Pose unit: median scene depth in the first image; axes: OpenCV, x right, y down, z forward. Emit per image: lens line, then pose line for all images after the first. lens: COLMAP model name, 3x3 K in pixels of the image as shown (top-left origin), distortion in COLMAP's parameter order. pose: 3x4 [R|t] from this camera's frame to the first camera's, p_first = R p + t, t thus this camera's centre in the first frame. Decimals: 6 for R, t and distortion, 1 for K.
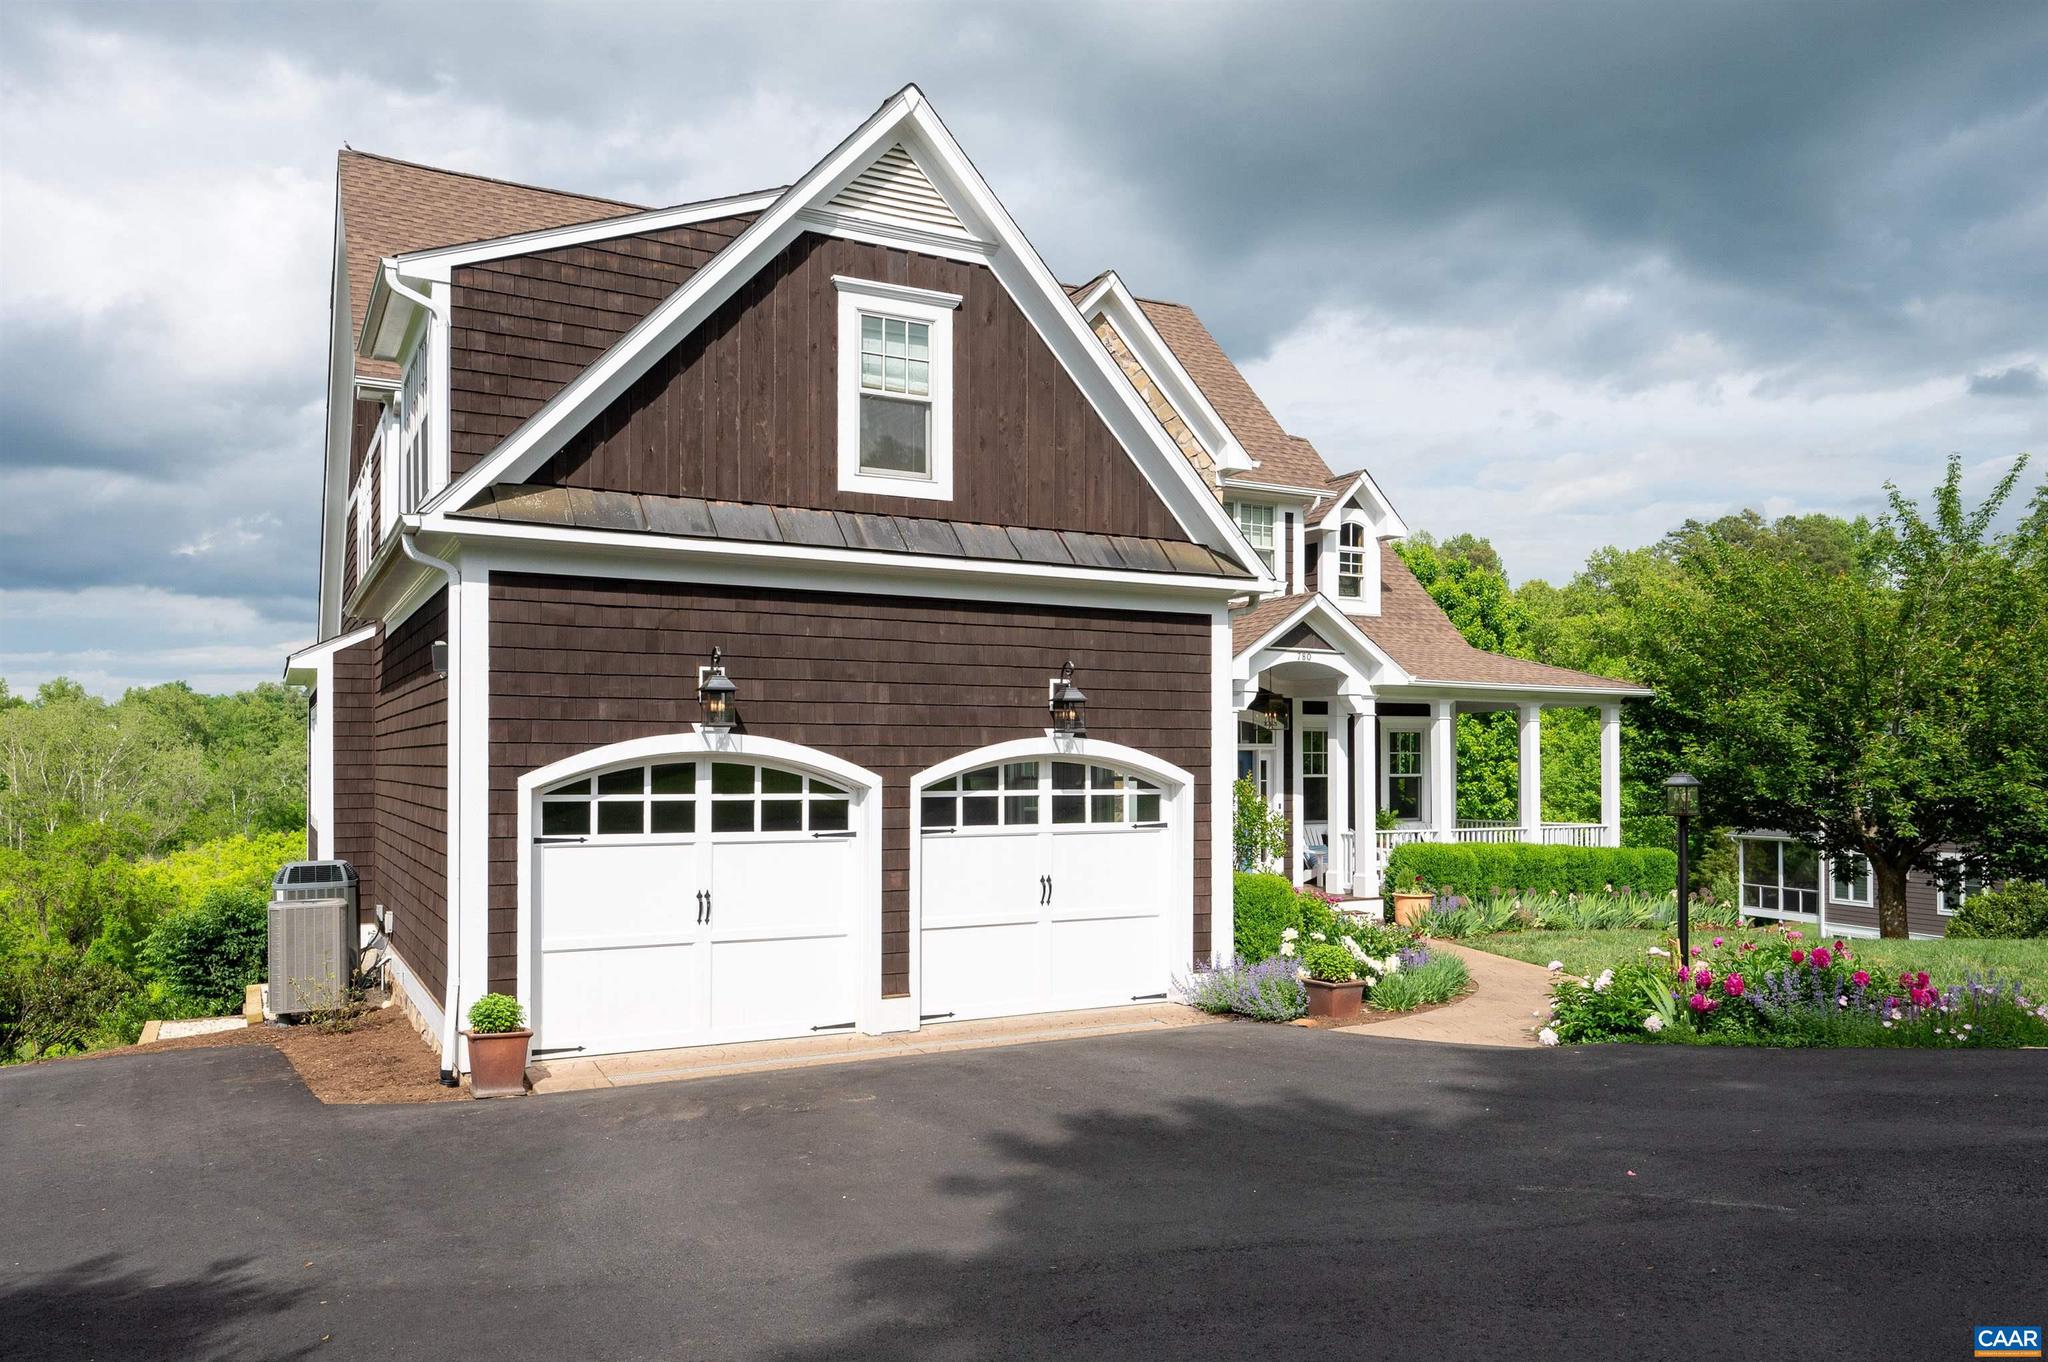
lens RADIAL K [[1430.1, 0, 1055.6], [0, 1430.1, 812.6], [0, 0, 1]] dist [0.006981, 0.000948]
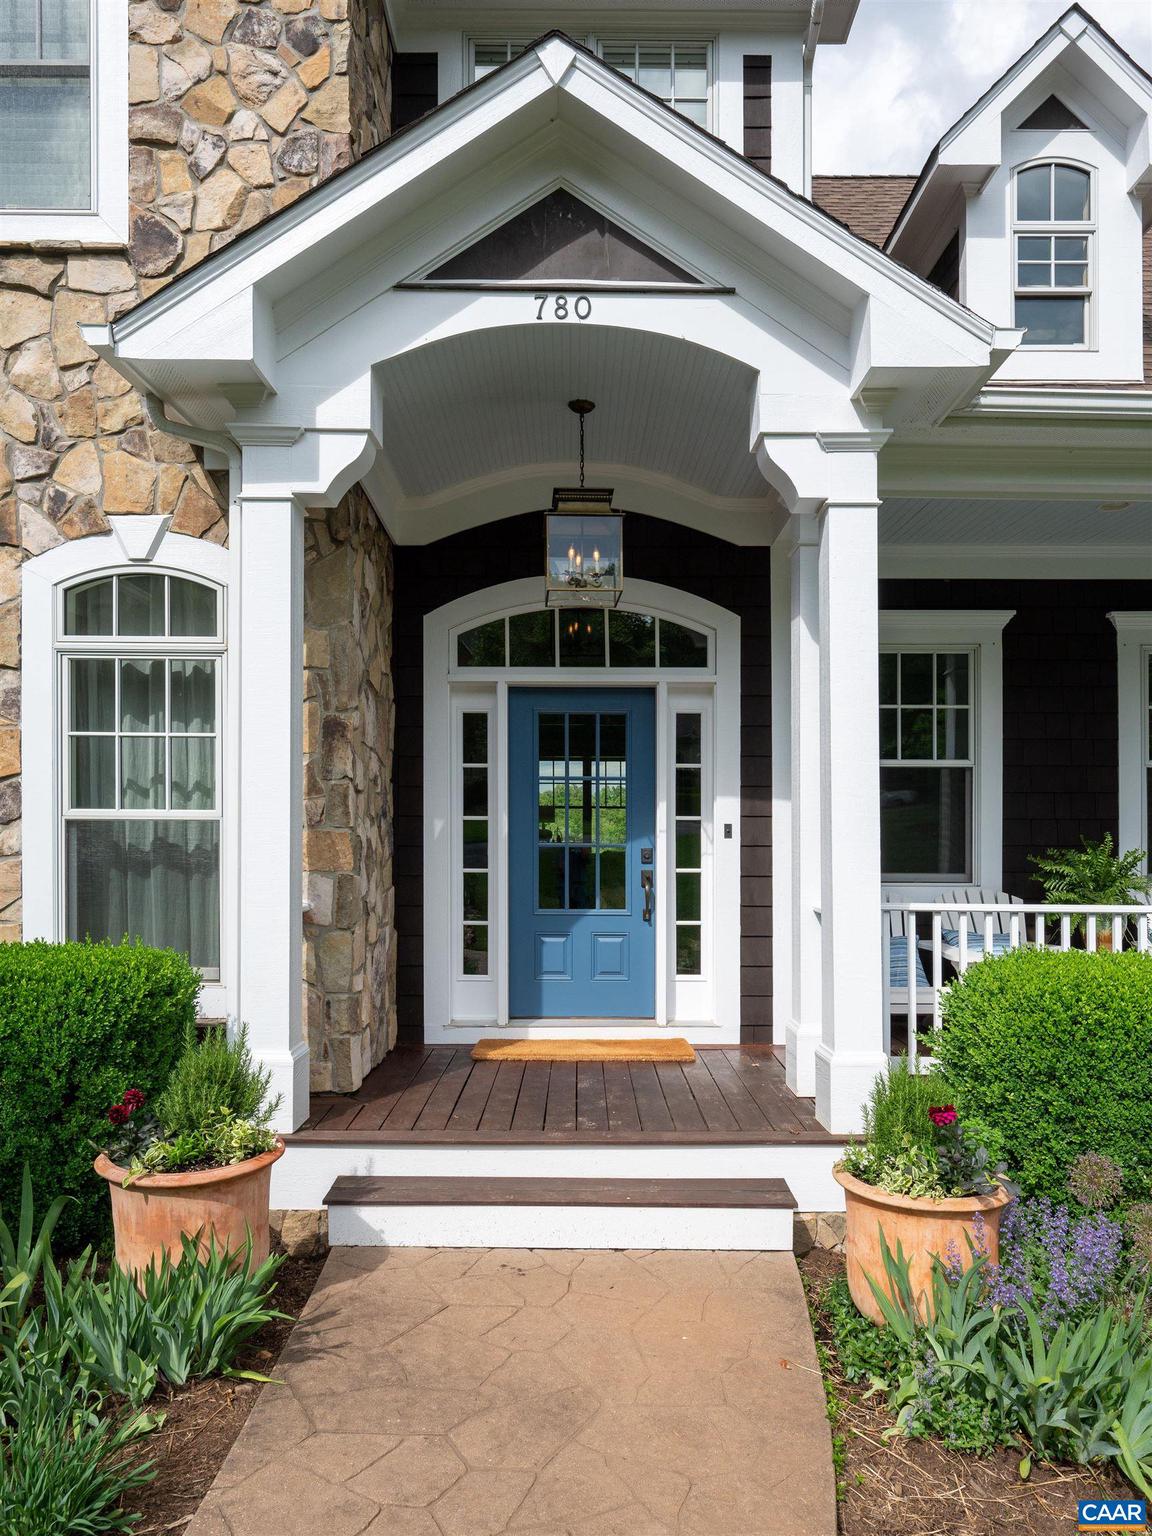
lens RADIAL K [[1039.6, 0, 579.7], [0, 1039.6, 848.3], [0, 0, 1]] dist [-0.001333, -0.000989]
pose [[0.879753, 0.009871, -0.475328, 0.286368], [-0.020930, 0.999619, -0.017979, 0.006730], [0.474970, 0.025766, 0.879625, 0.833965]]
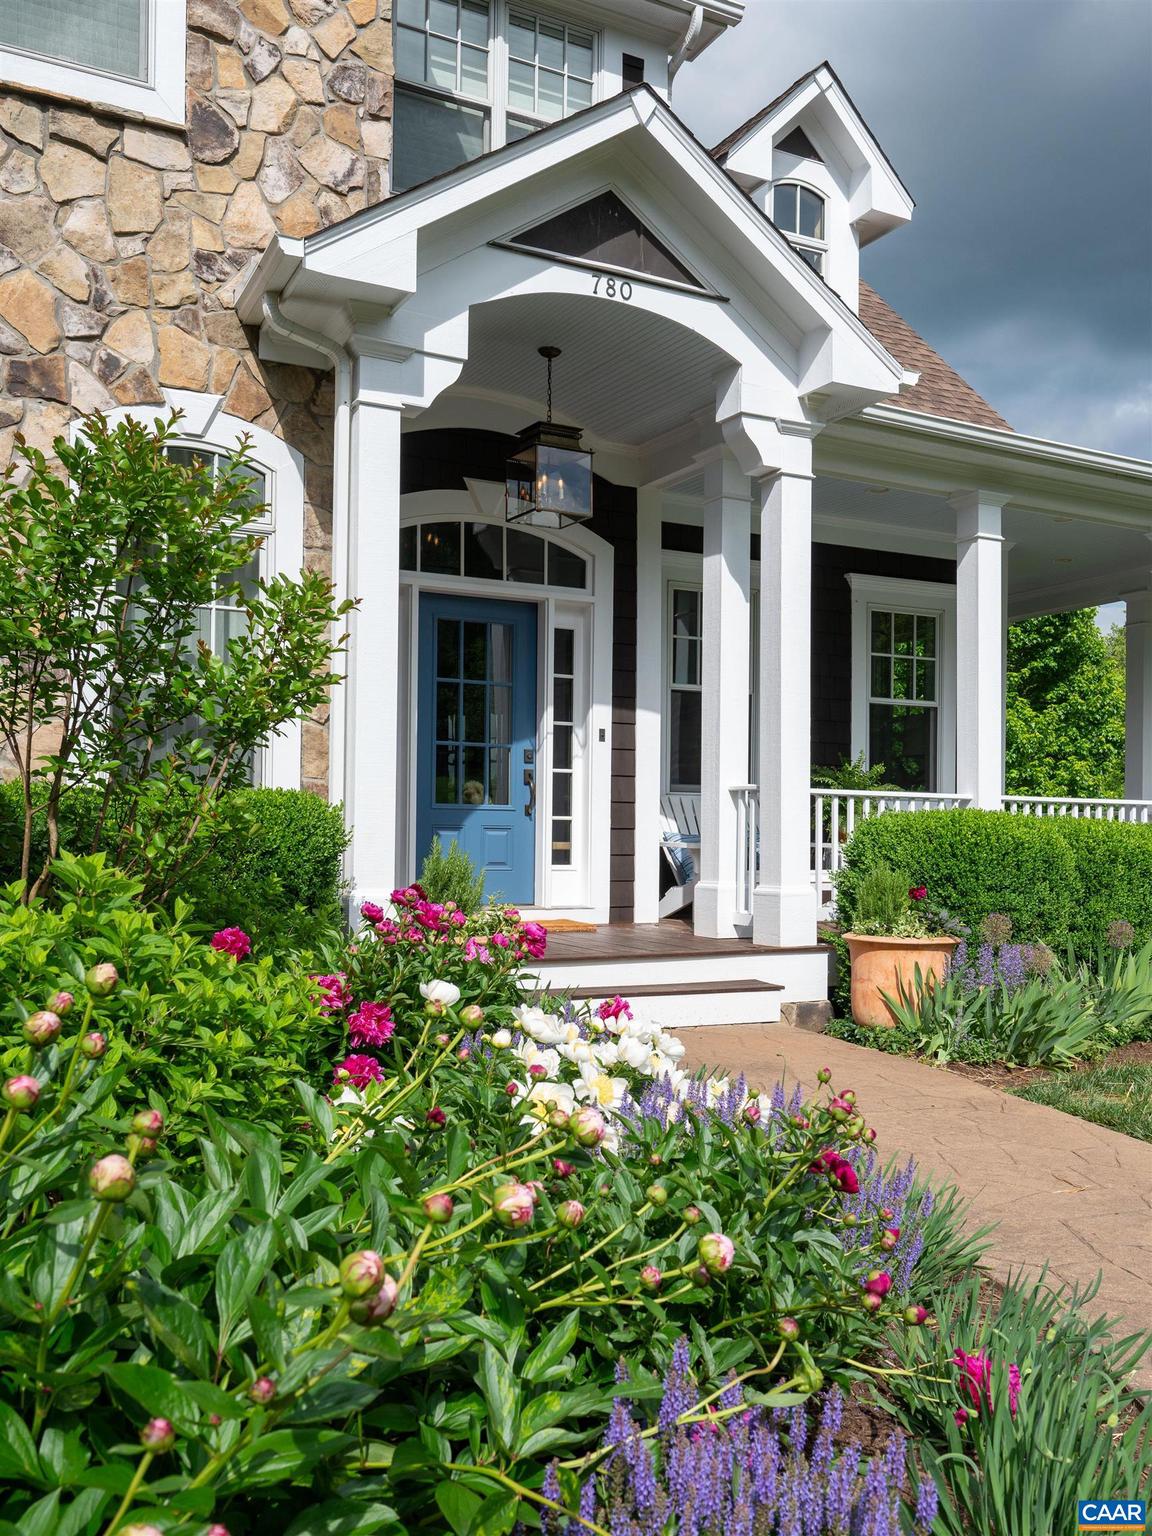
lens RADIAL K [[1347.3, 0, 576.1], [0, 1347.3, 861.6], [0, 0, 1]] dist [-0.004049, 0.002554]
pose [[0.999683, 0.014235, -0.020766, 0.177776], [-0.014483, 0.999825, -0.011868, 0.043857], [0.020593, 0.012165, 0.999714, 0.670097]]
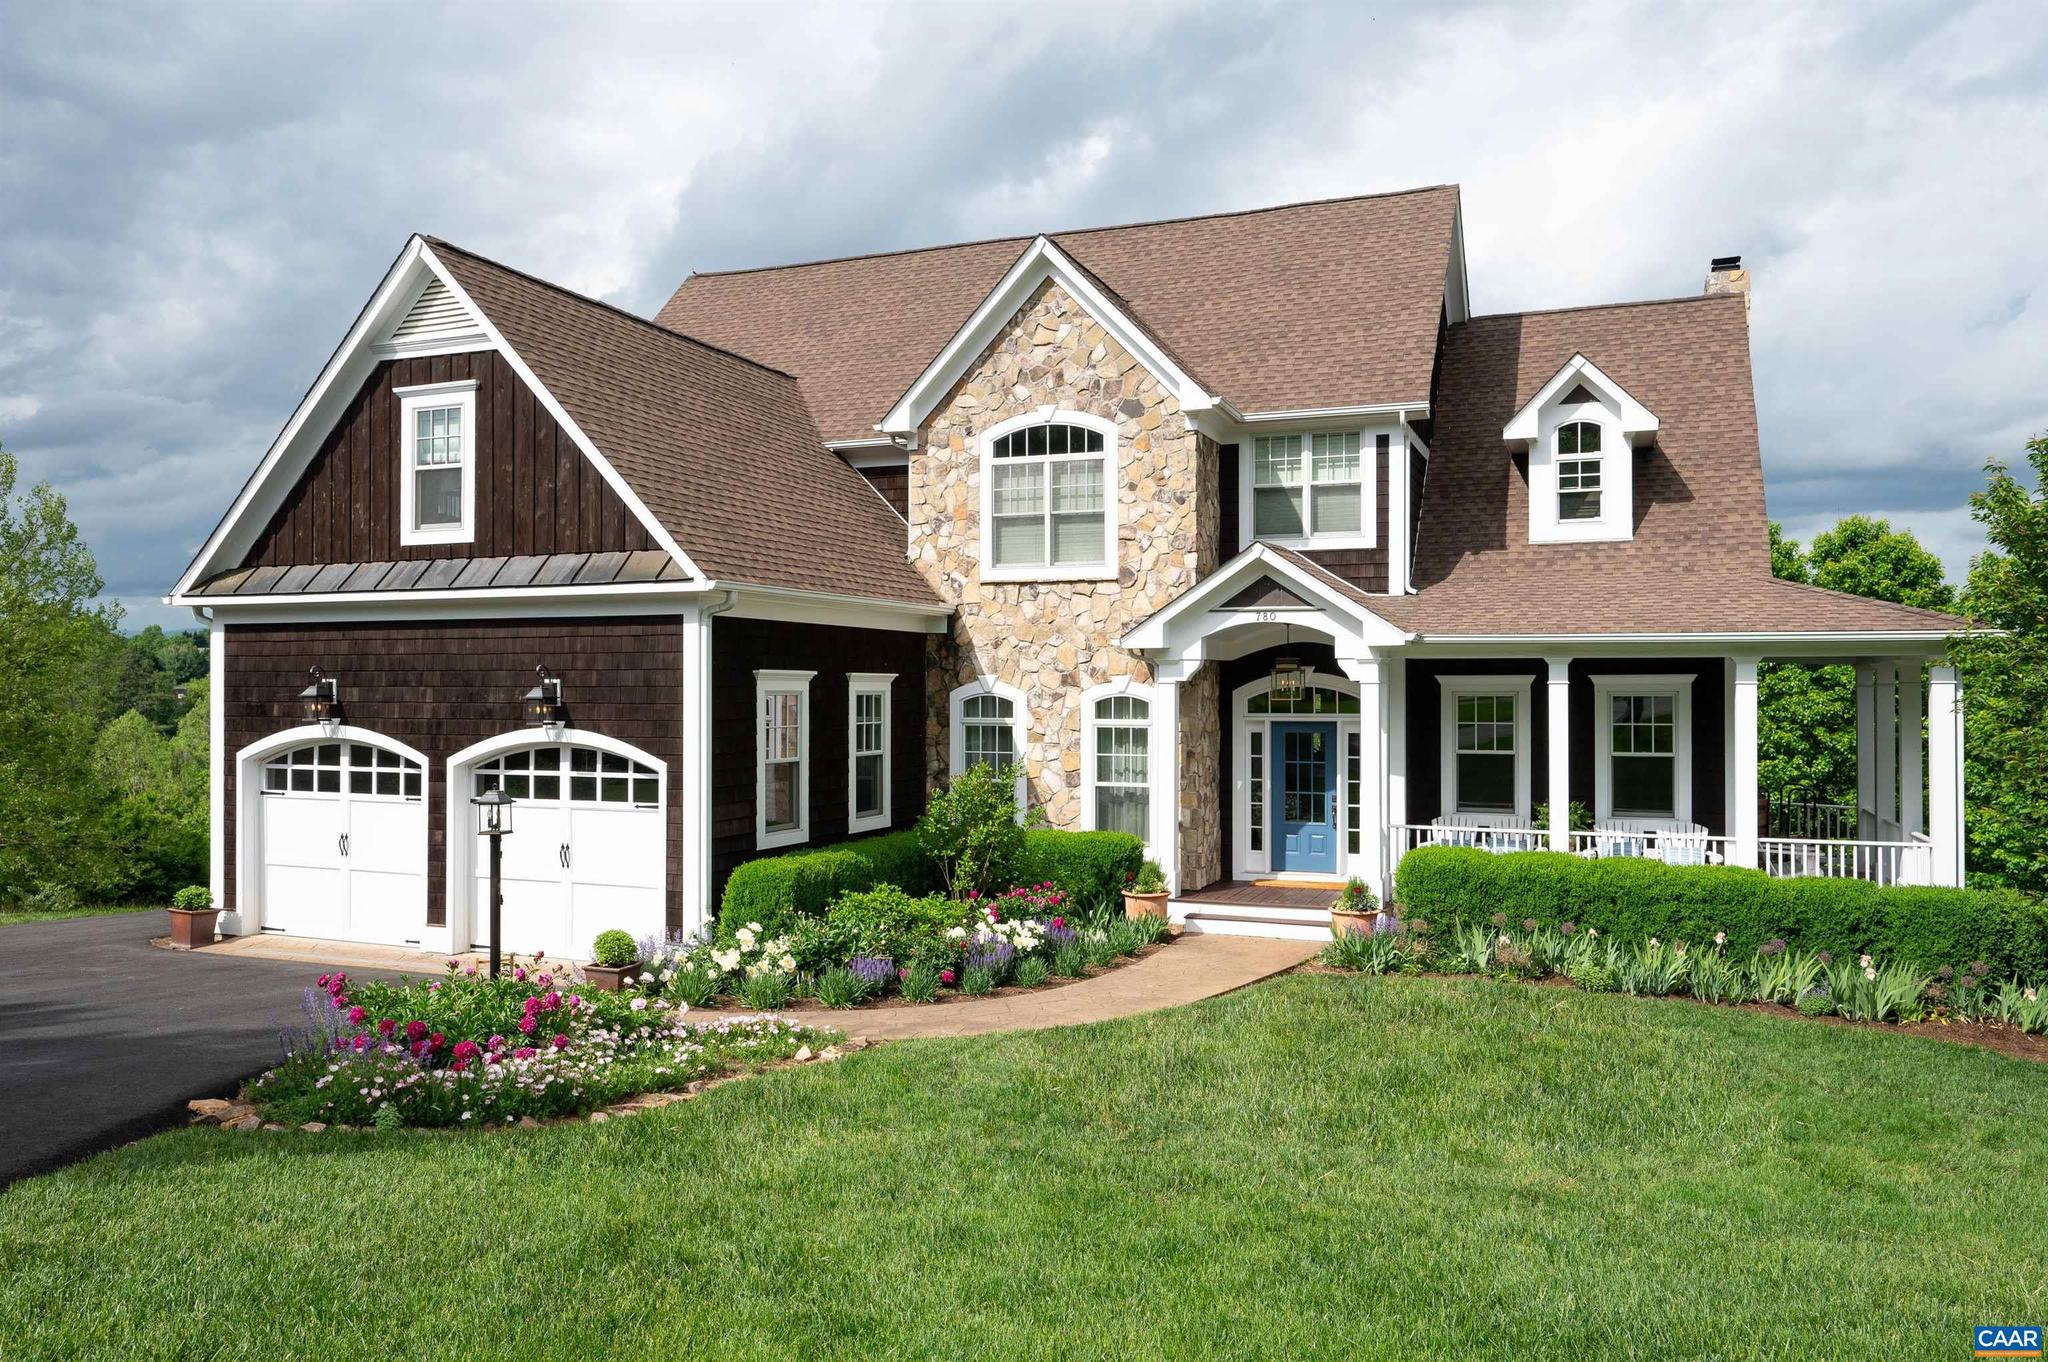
lens RADIAL K [[1455.7, 0, 1026.7], [0, 1455.7, 736.8], [0, 0, 1]] dist [-0.003569, -0.000481]
pose [[0.638257, 0.027086, -0.769346, 0.768646], [-0.025389, 0.999578, 0.014129, -0.047093], [0.769404, 0.010515, 0.638676, 0.345175]]
